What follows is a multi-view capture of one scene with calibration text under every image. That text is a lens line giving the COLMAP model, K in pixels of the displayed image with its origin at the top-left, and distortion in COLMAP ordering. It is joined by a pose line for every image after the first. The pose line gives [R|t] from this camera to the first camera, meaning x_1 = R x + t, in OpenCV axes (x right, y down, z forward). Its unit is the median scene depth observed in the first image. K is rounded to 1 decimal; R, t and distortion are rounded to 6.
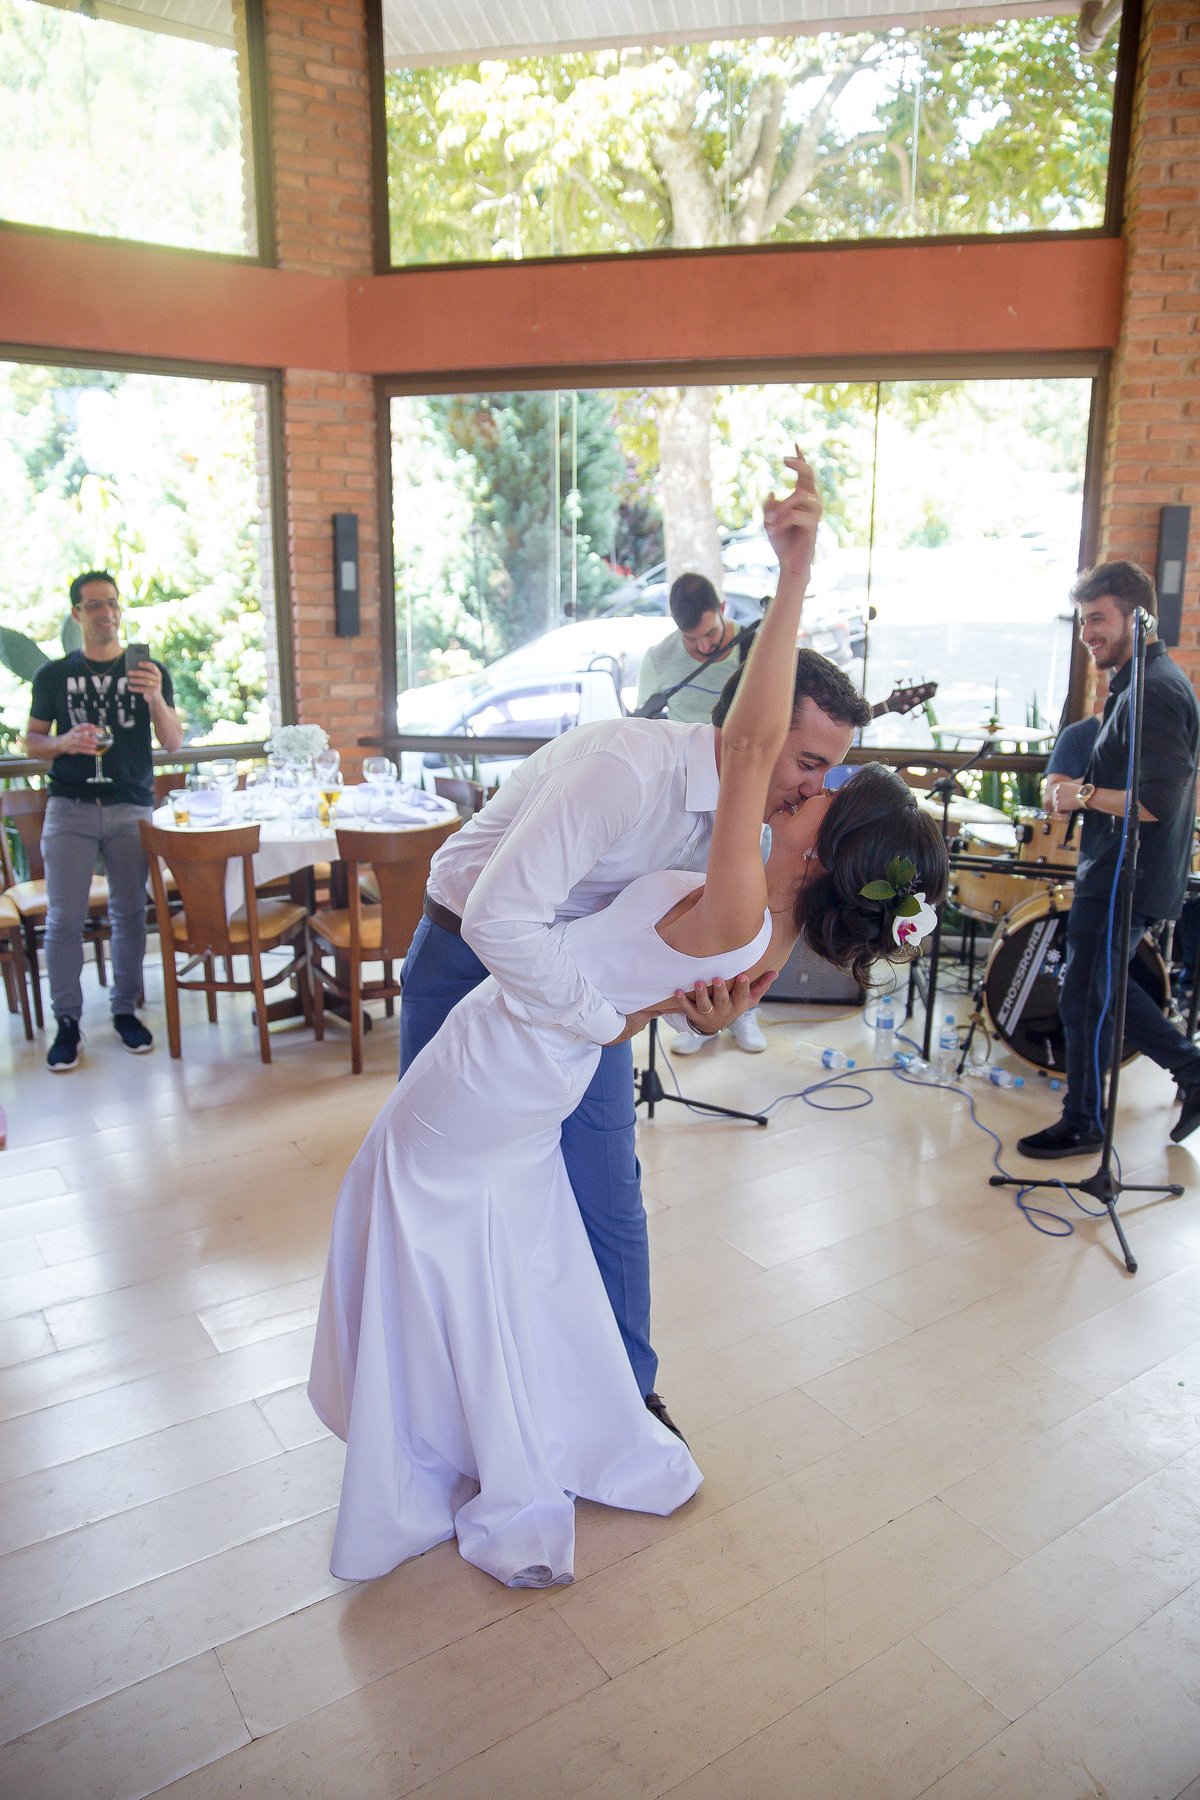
lens RADIAL K [[1225.9, 0, 592.0], [0, 1225.9, 903.2], [0, 0, 1]] dist [-0.110715, 0.085822]
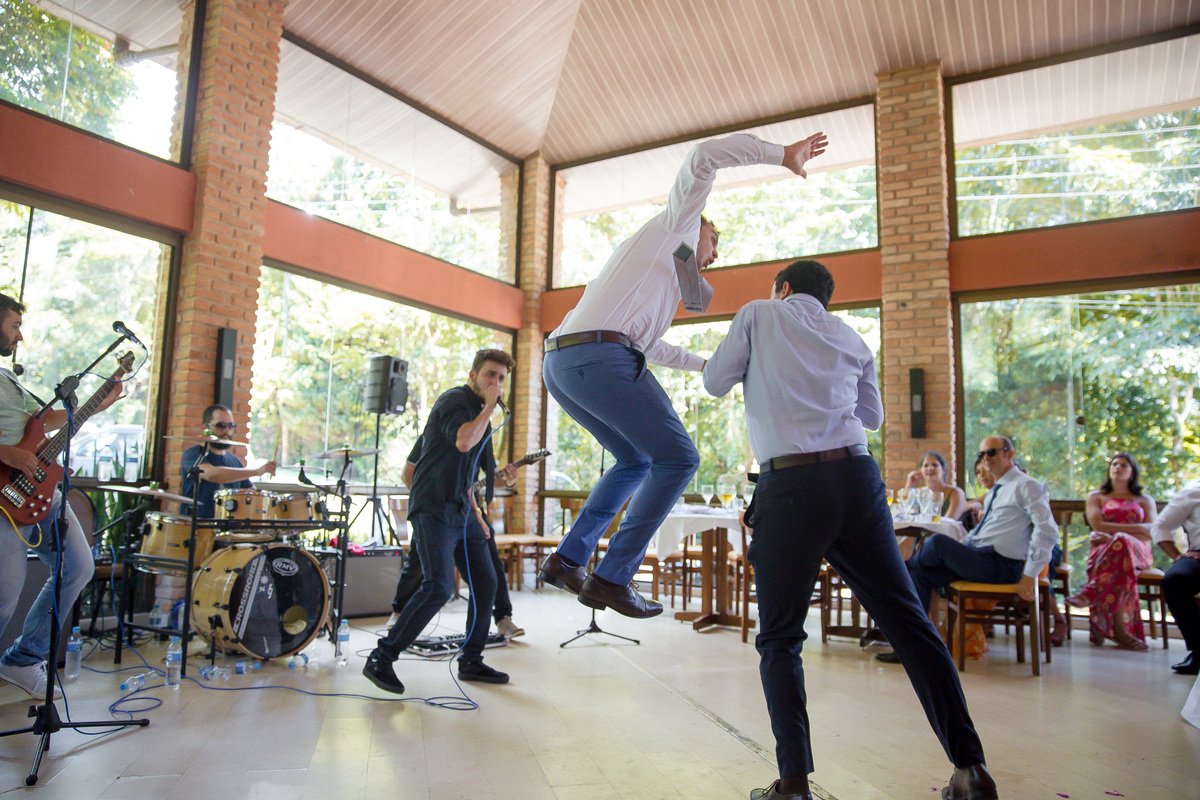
lens RADIAL K [[817.3, 0, 598.1], [0, 817.3, 395.9], [0, 0, 1]] dist [-0.110715, 0.085822]
pose [[0.330507, 0.117827, 0.936420, -0.403279], [0.201802, 0.960409, -0.192071, 0.086790], [-0.921977, 0.252452, 0.293644, 0.206976]]
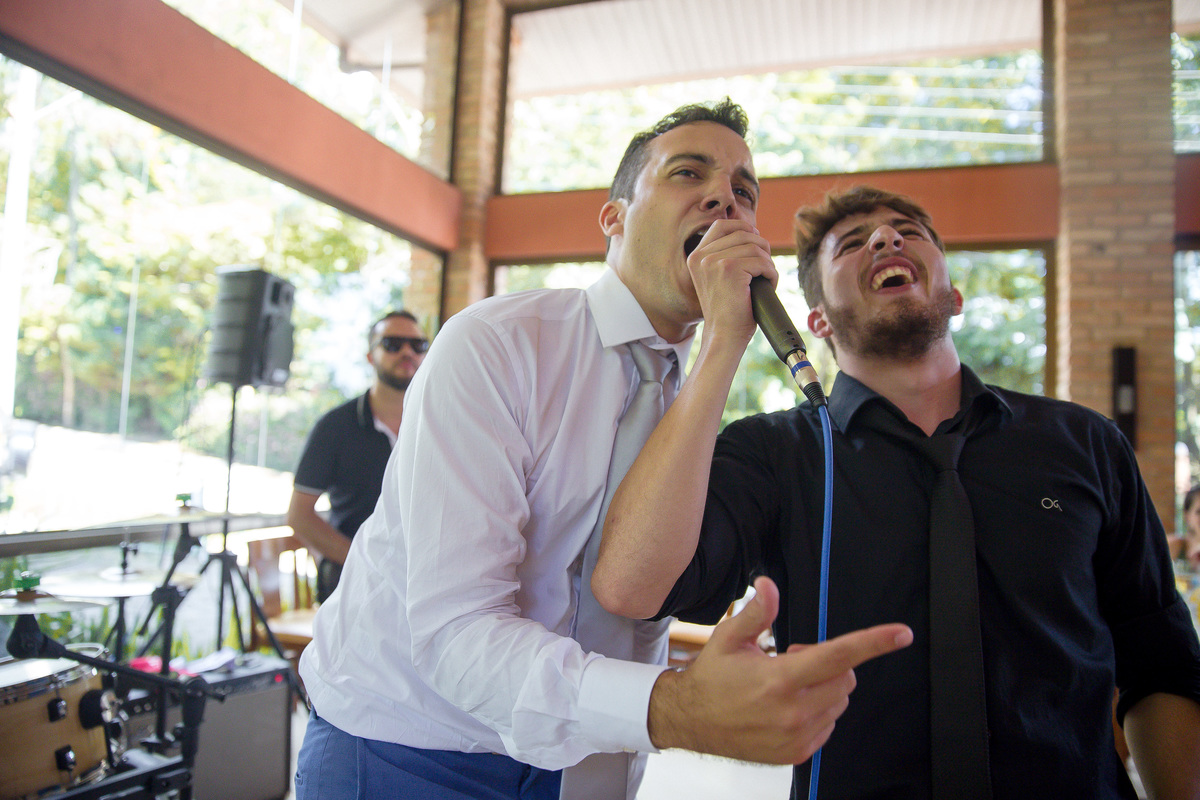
lens RADIAL K [[807.4, 0, 595.0], [0, 807.4, 396.5], [0, 0, 1]] dist [-0.111945, 0.083063]
pose [[0.117190, 0.073658, 0.990374, 0.135890], [0.194053, 0.976324, -0.095576, -0.091062], [-0.973966, 0.203385, 0.100122, 0.599875]]
